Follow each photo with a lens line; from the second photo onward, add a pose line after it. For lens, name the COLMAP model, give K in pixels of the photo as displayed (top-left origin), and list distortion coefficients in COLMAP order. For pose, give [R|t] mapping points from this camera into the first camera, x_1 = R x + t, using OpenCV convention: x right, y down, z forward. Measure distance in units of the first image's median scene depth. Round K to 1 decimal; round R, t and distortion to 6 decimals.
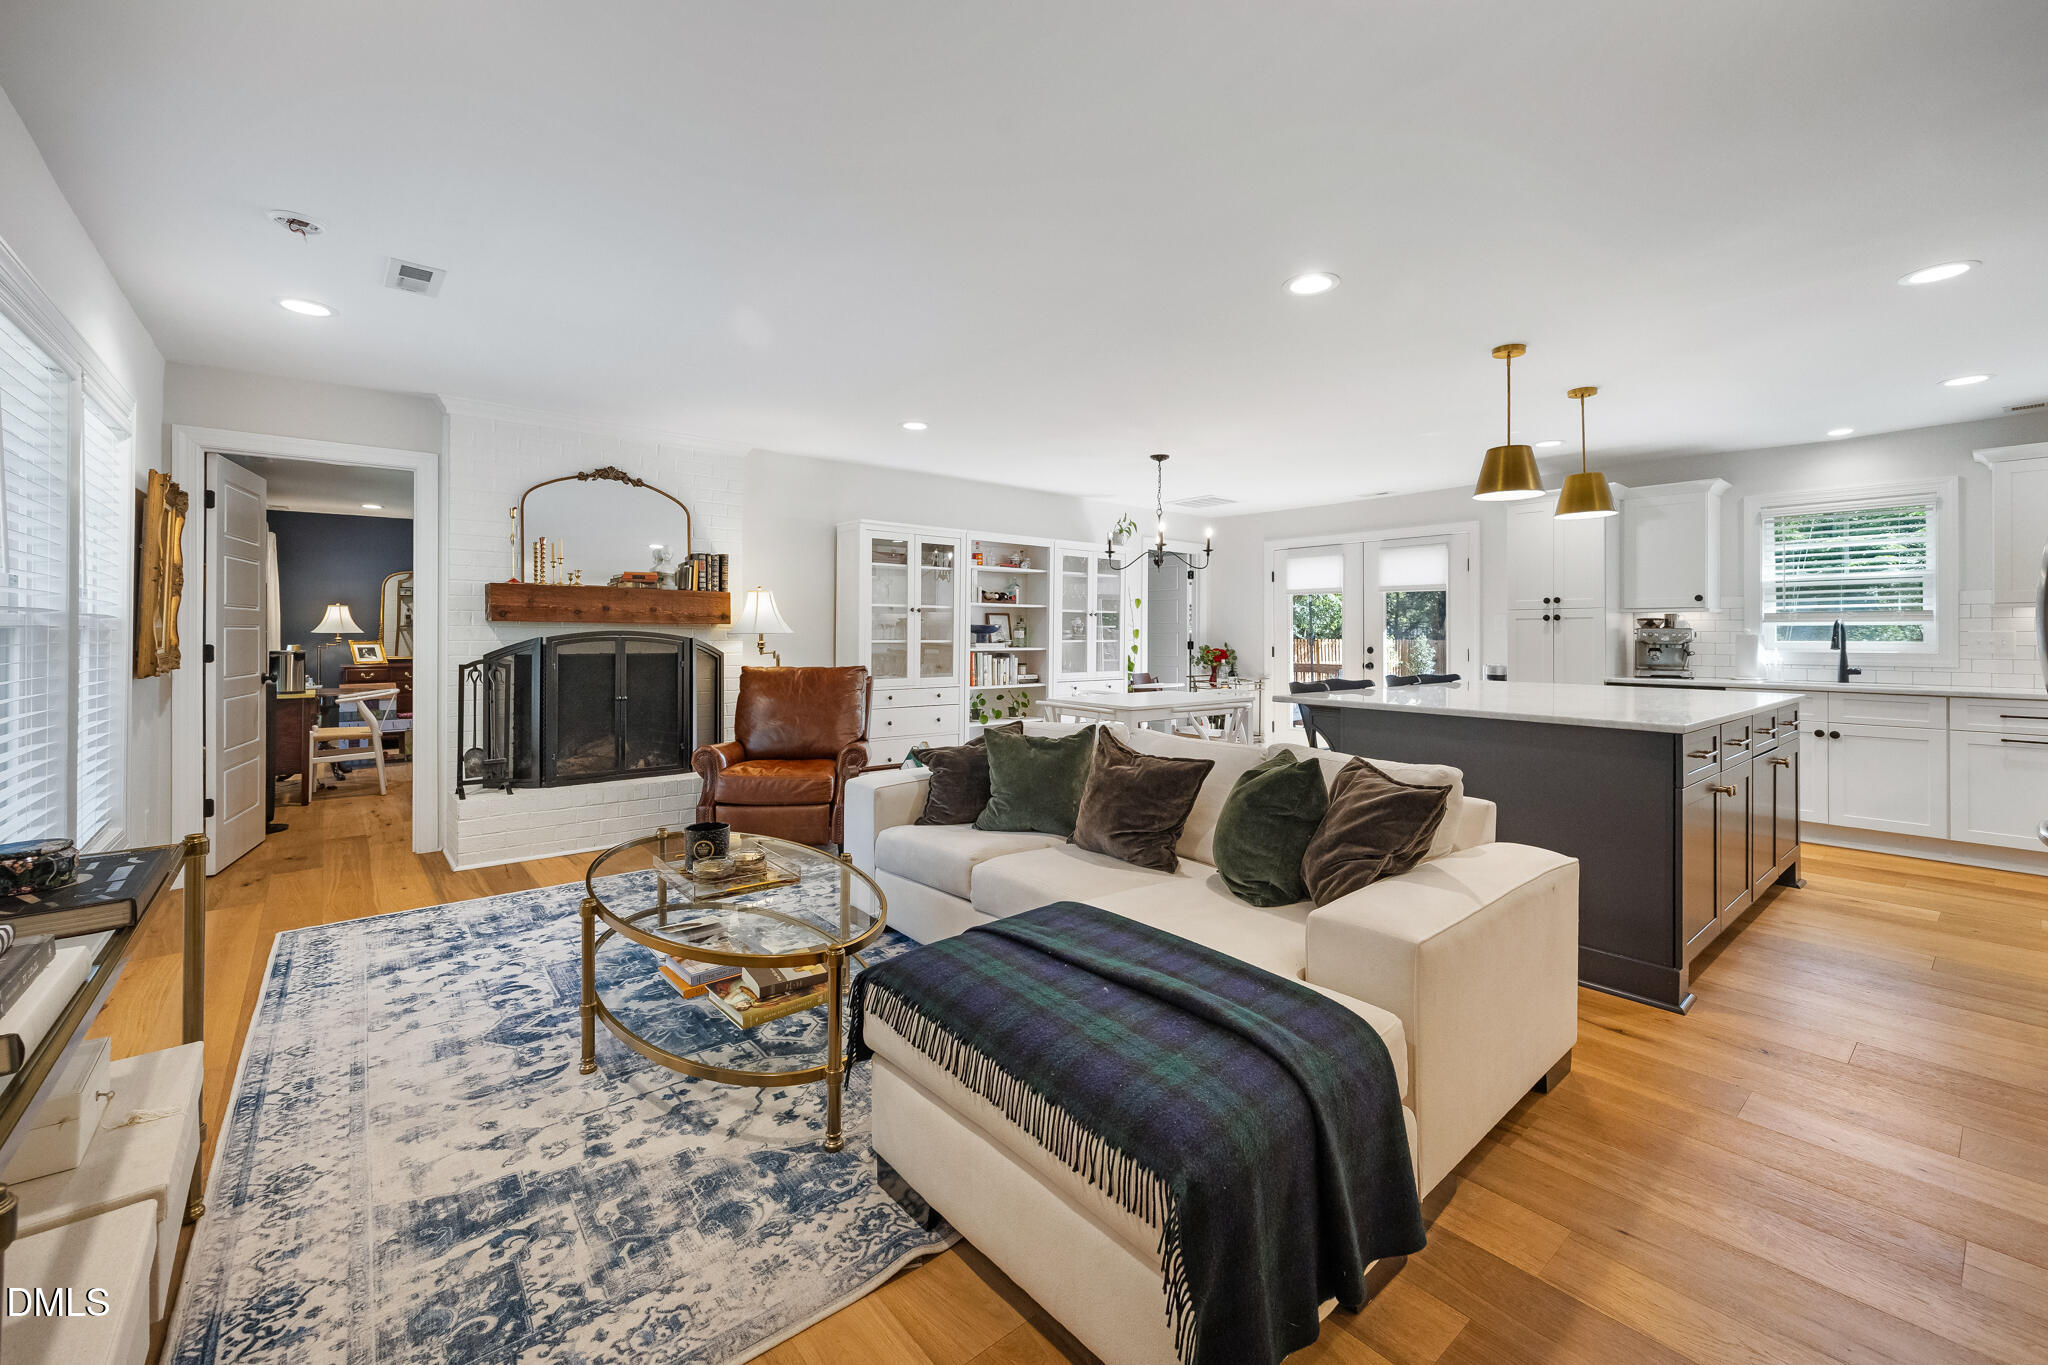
lens RADIAL K [[838.4, 0, 1033.4], [0, 838.4, 636.3], [0, 0, 1]] dist [0.000946, -0.000008]
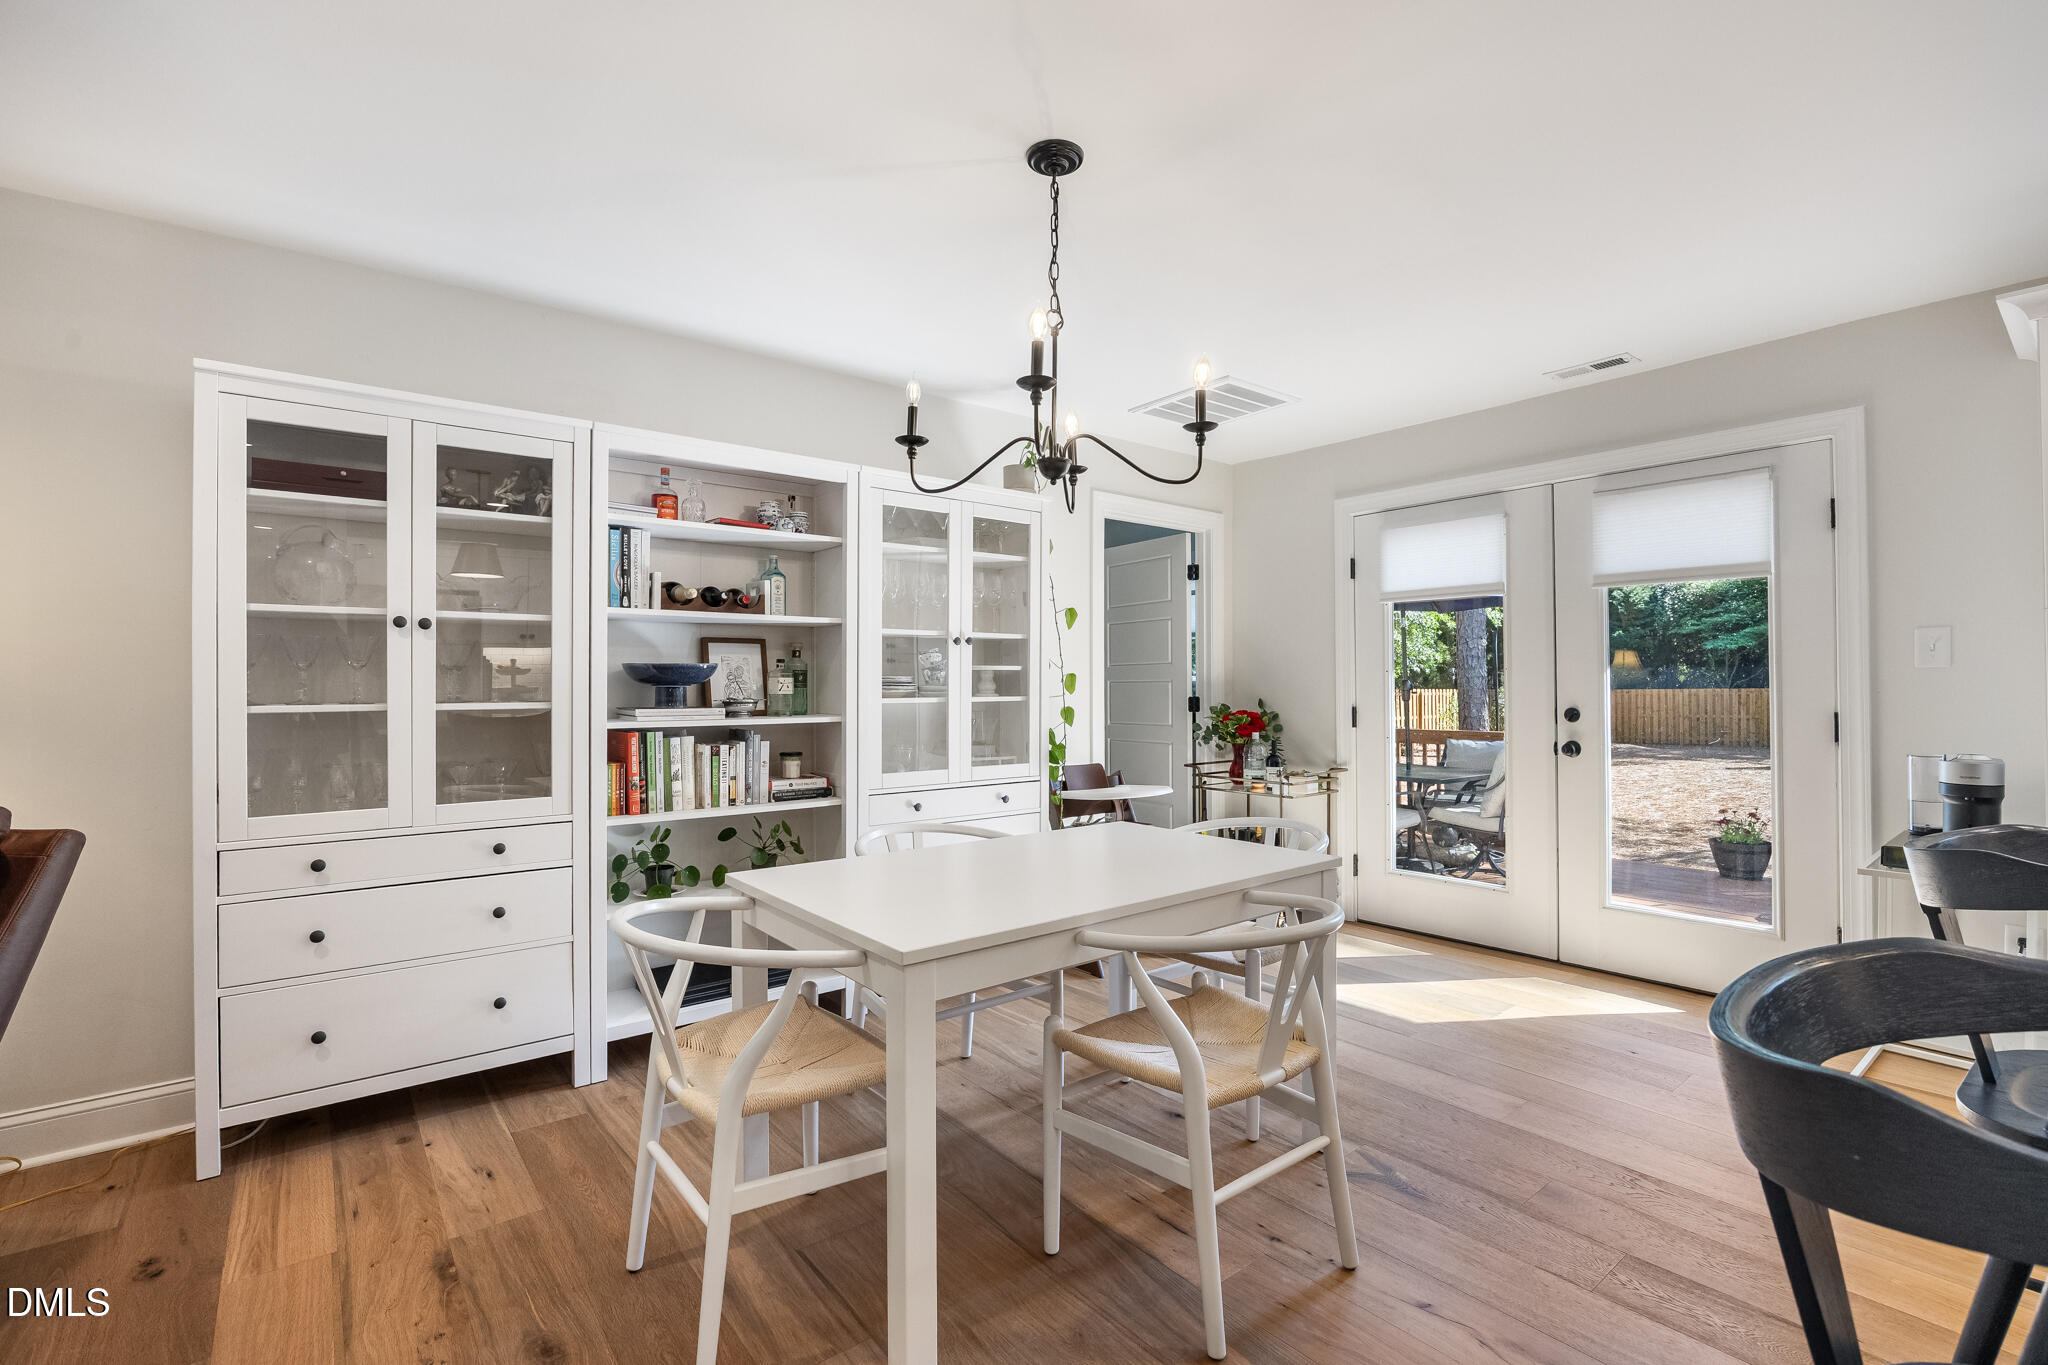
lens RADIAL K [[927.7, 0, 1025.2], [0, 927.7, 684.0], [0, 0, 1]] dist [-0.010937, 0.000167]
pose [[0.999634, -0.008666, -0.025626, 0.121216], [0.008546, 0.999952, -0.004788, -0.000309], [0.025667, 0.004567, 0.999660, 0.520341]]
